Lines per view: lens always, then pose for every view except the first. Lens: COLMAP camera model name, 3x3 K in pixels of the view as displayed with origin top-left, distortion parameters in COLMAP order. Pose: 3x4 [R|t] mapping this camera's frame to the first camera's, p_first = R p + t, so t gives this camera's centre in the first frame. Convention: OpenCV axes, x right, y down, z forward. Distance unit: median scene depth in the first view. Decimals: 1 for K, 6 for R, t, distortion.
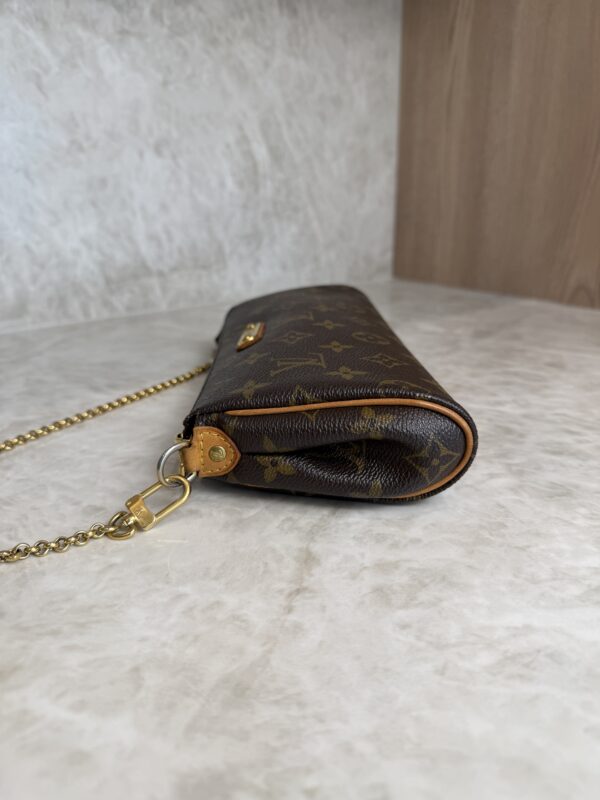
lens RADIAL K [[587.0, 0, 306.7], [0, 587.0, 397.2], [0, 0, 1]] dist [-0.042768, 0.004708]
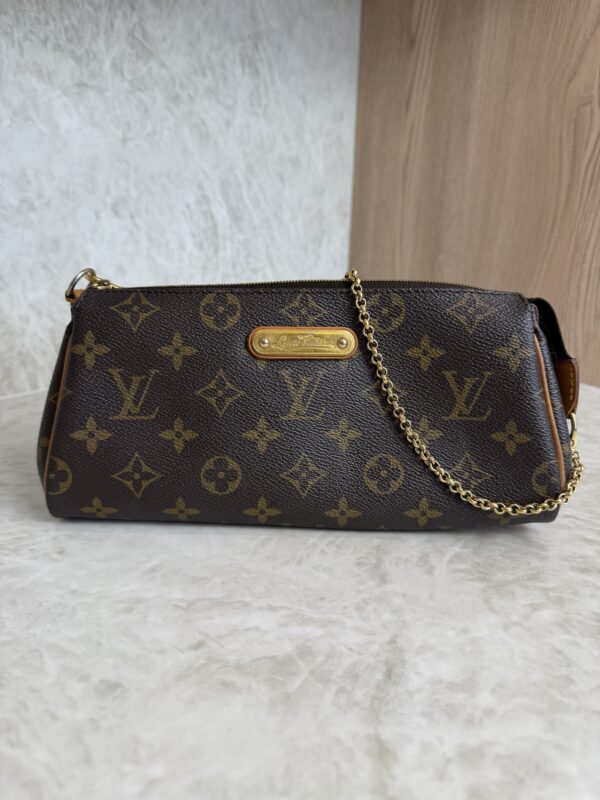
lens RADIAL K [[580.4, 0, 301.1], [0, 580.4, 402.4], [0, 0, 1]] dist [-0.033011, -0.000314]
pose [[0.991166, -0.002717, 0.132597, -0.182832], [0.008081, 0.999170, -0.039932, -0.166755], [-0.132379, 0.040651, 0.990365, 0.120709]]
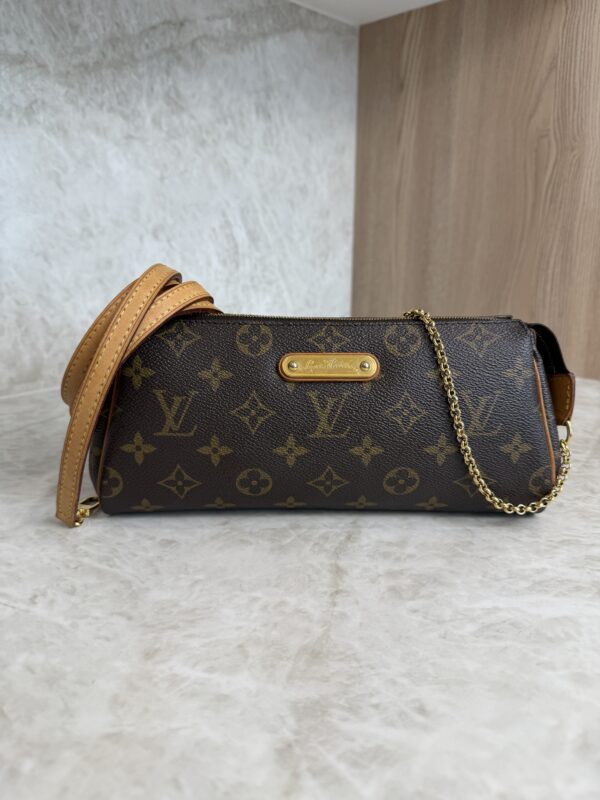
lens RADIAL K [[578.0, 0, 302.3], [0, 578.0, 401.0], [0, 0, 1]] dist [-0.003678, -0.046849]
pose [[0.995620, -0.012144, 0.092696, -0.165022], [0.018422, 0.997571, -0.067182, -0.029661], [-0.091655, 0.068595, 0.993425, -0.311948]]
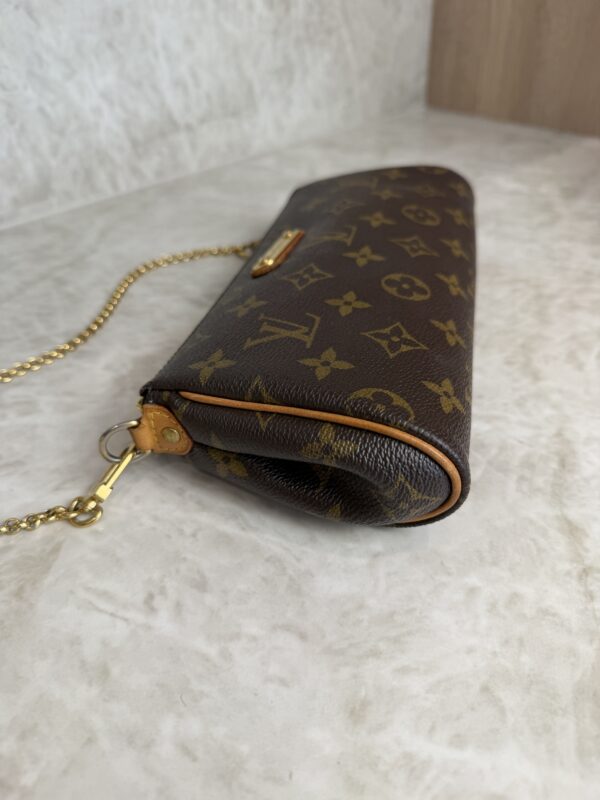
lens RADIAL K [[593.4, 0, 297.1], [0, 593.4, 402.8], [0, 0, 1]] dist [-0.050371, 0.001598]
pose [[0.995934, -0.071948, 0.054220, -0.390168], [0.052111, 0.951007, 0.304747, -0.191829], [-0.073489, -0.300682, 0.950889, 0.140625]]
